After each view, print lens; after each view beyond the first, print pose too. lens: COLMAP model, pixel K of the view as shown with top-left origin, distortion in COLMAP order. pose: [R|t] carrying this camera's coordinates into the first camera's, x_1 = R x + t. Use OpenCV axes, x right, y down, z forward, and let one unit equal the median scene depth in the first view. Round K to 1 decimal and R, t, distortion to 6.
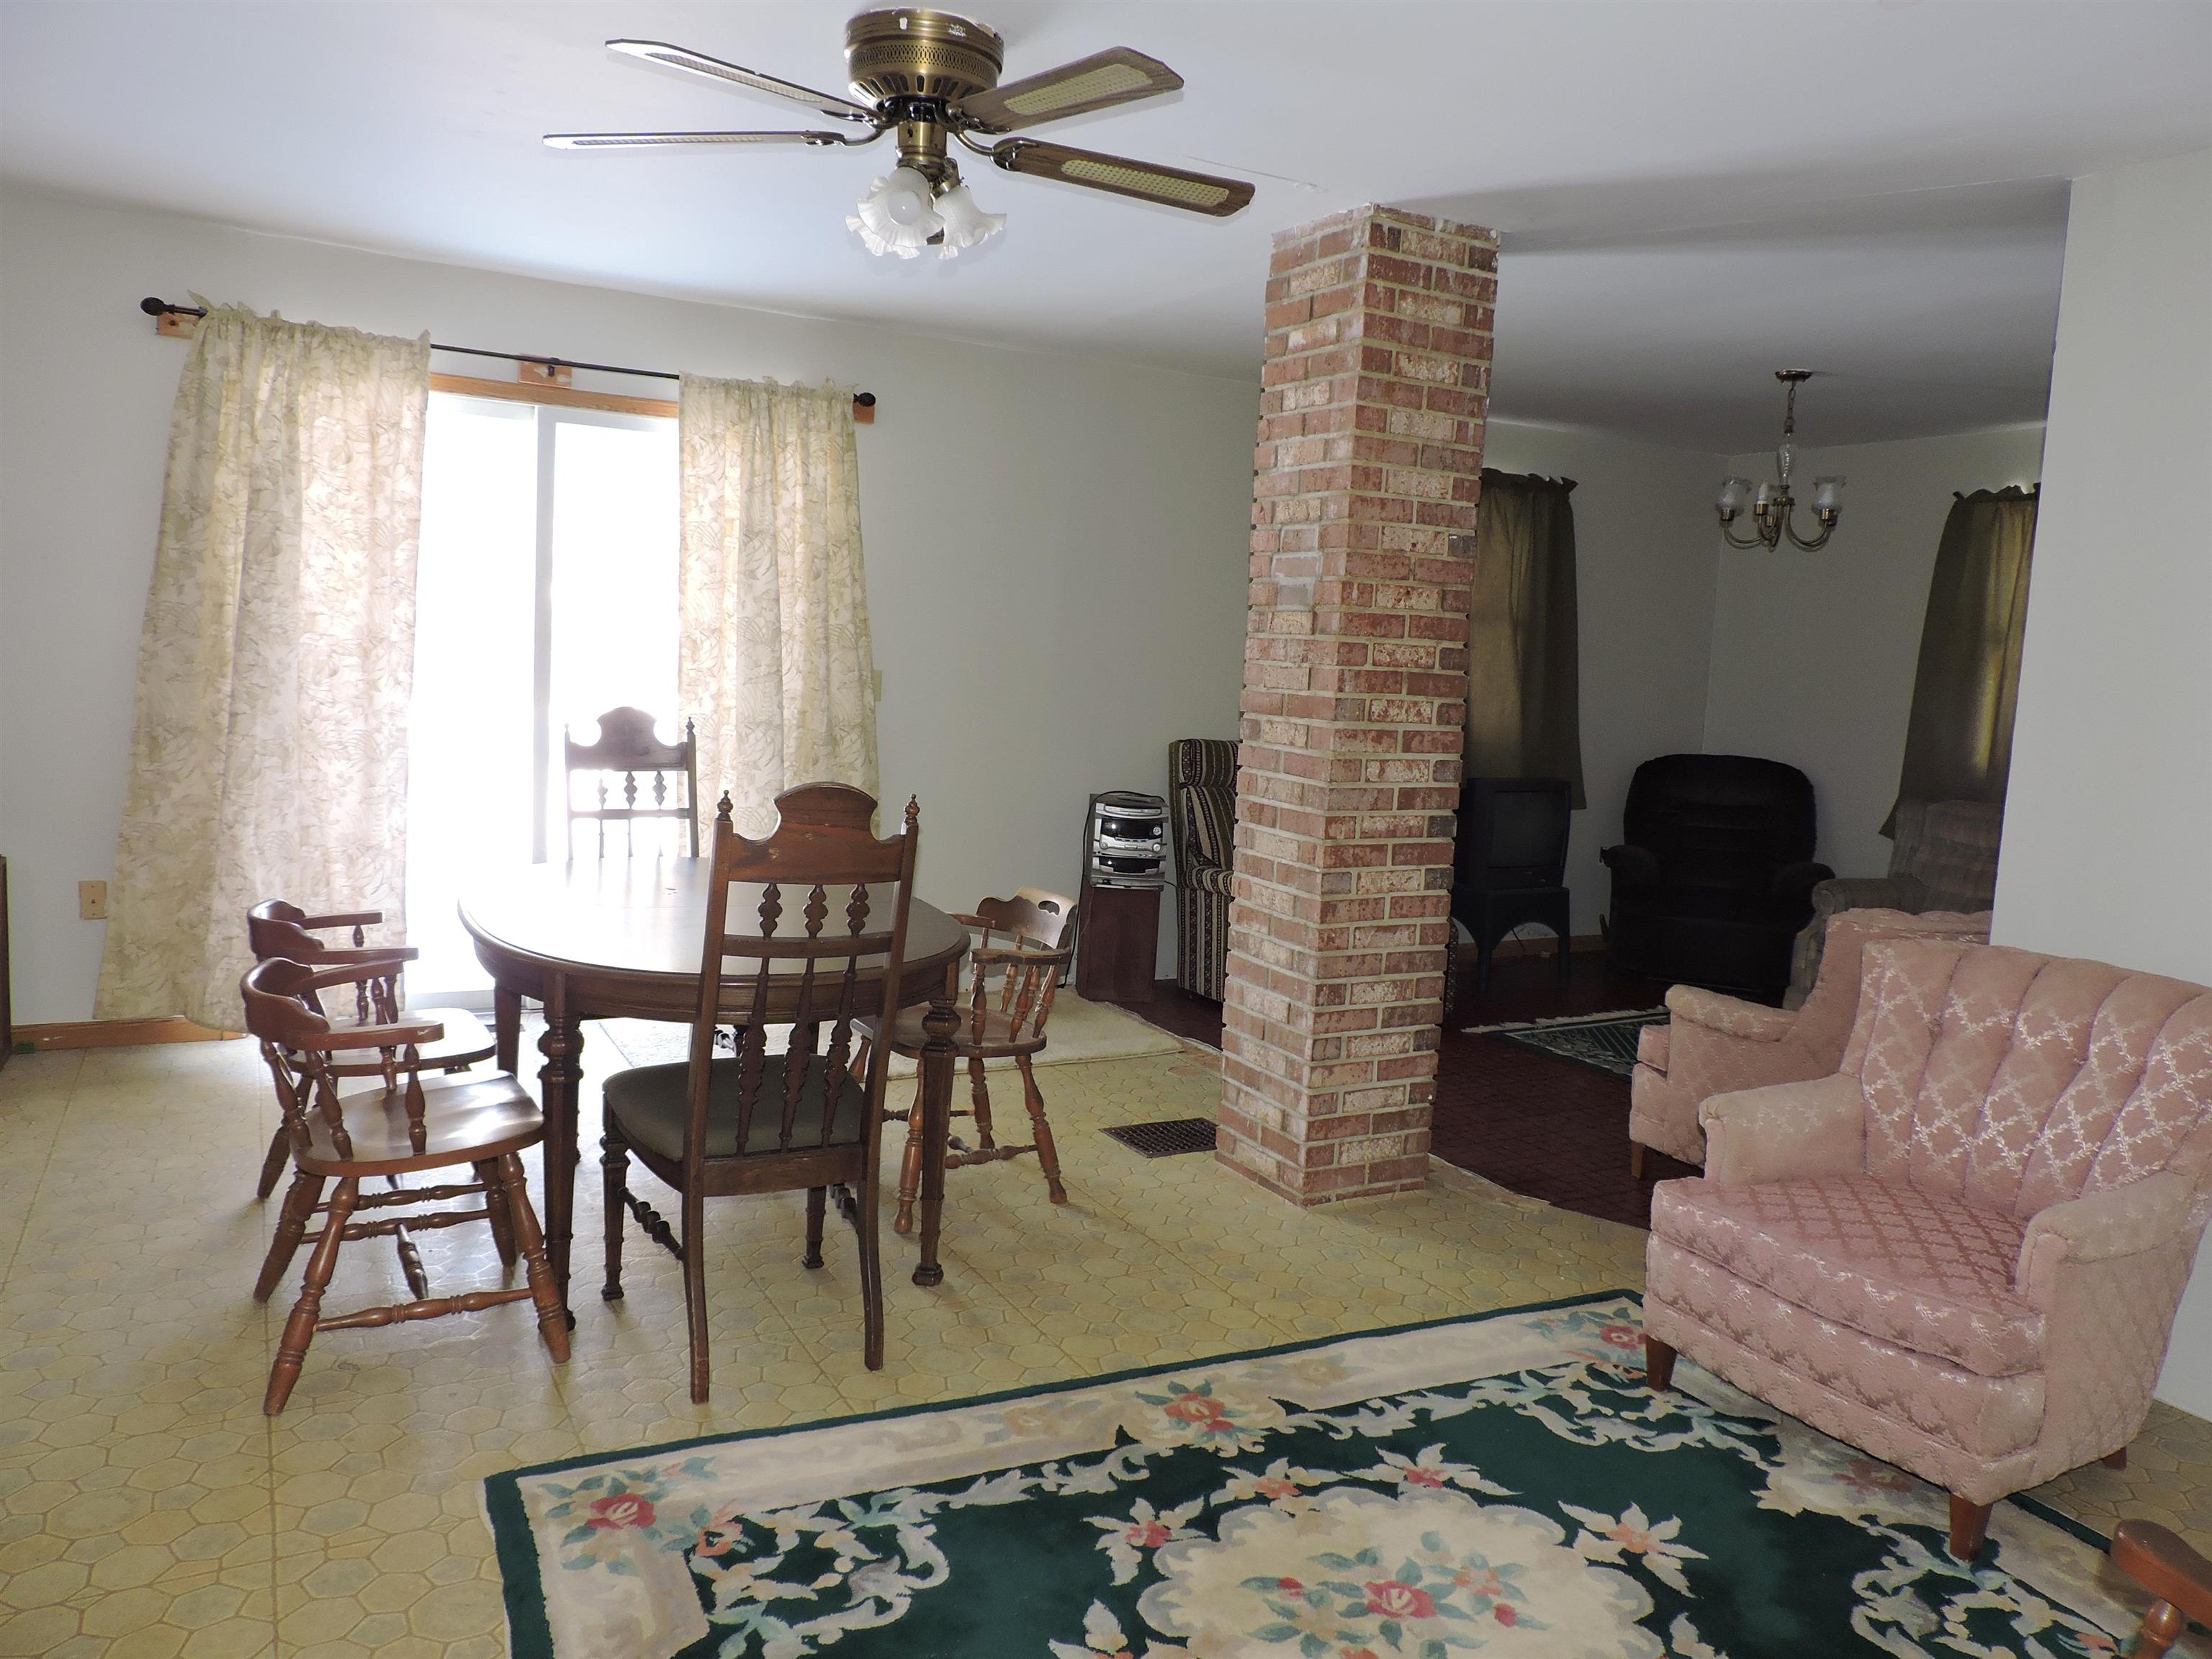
lens RADIAL K [[1571.6, 0, 1101.1], [0, 1571.6, 844.9], [0, 0, 1]] dist [-0.017597, -0.009522]
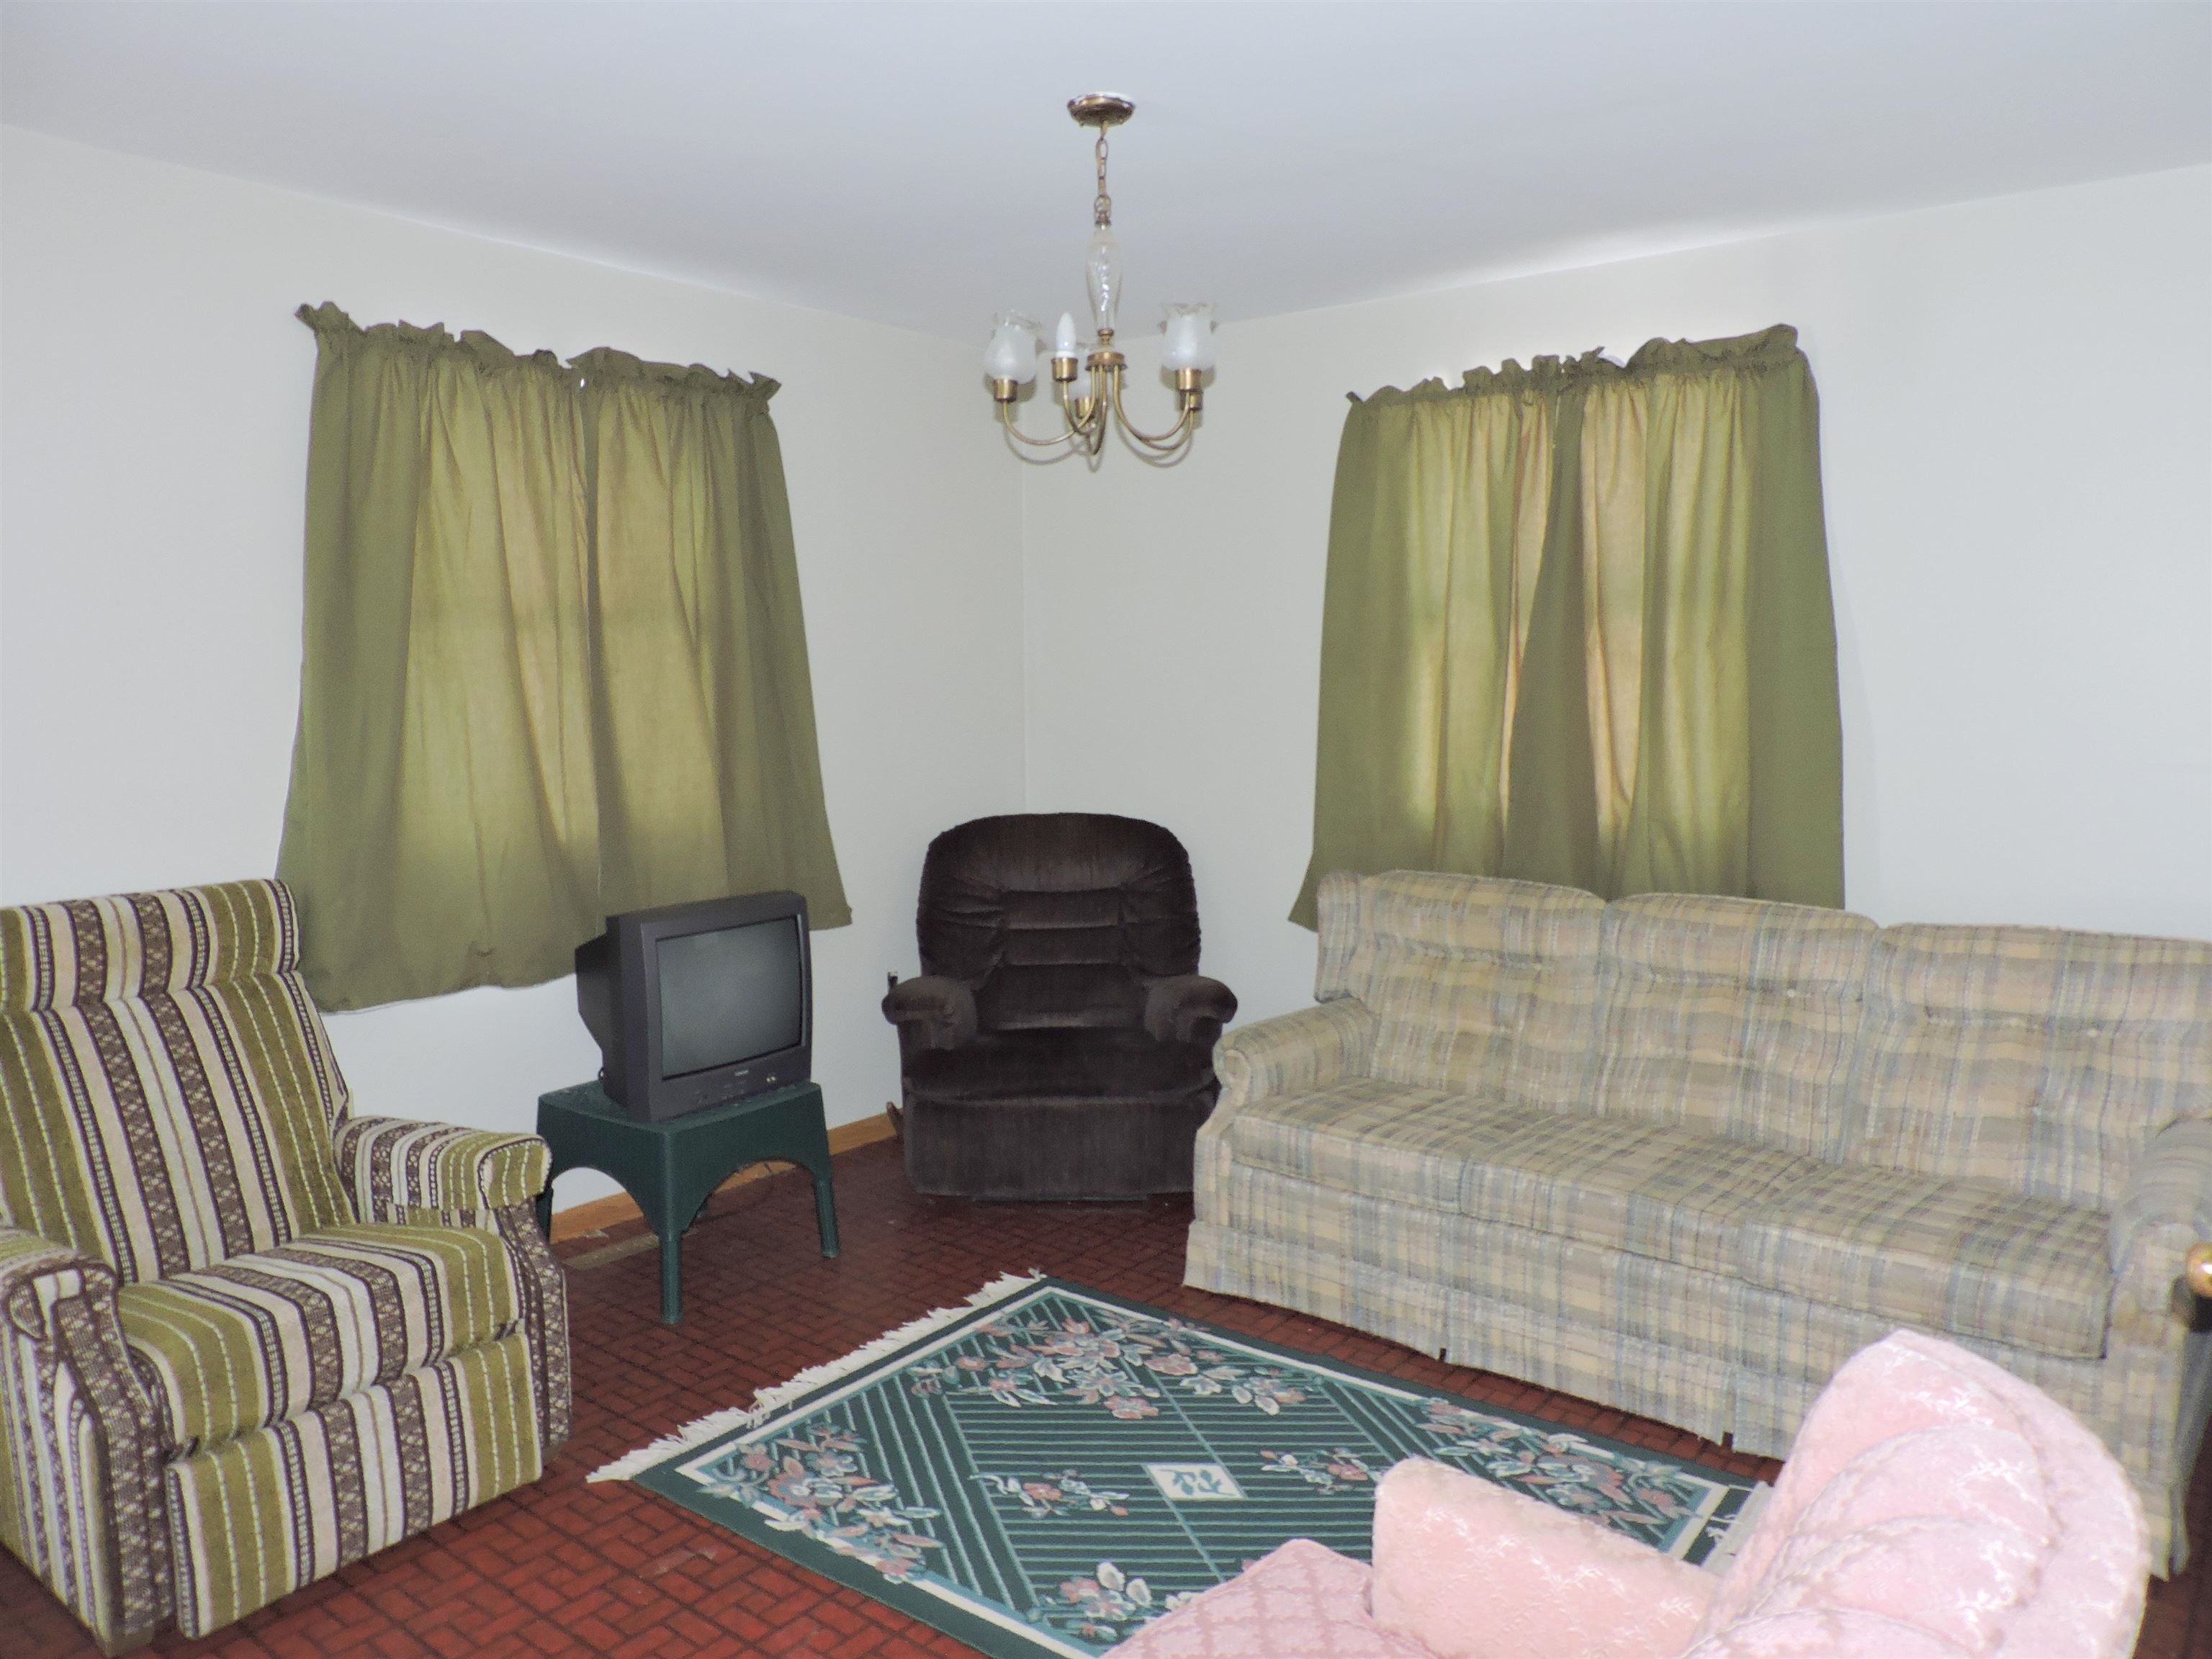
lens RADIAL K [[1571.6, 0, 1112.6], [0, 1571.6, 832.9], [0, 0, 1]] dist [-0.017597, -0.009522]
pose [[0.917272, -0.092514, 0.387367, 0.191865], [0.097077, 0.995246, 0.007816, -0.059713], [-0.386249, 0.030435, 0.921892, 0.452245]]
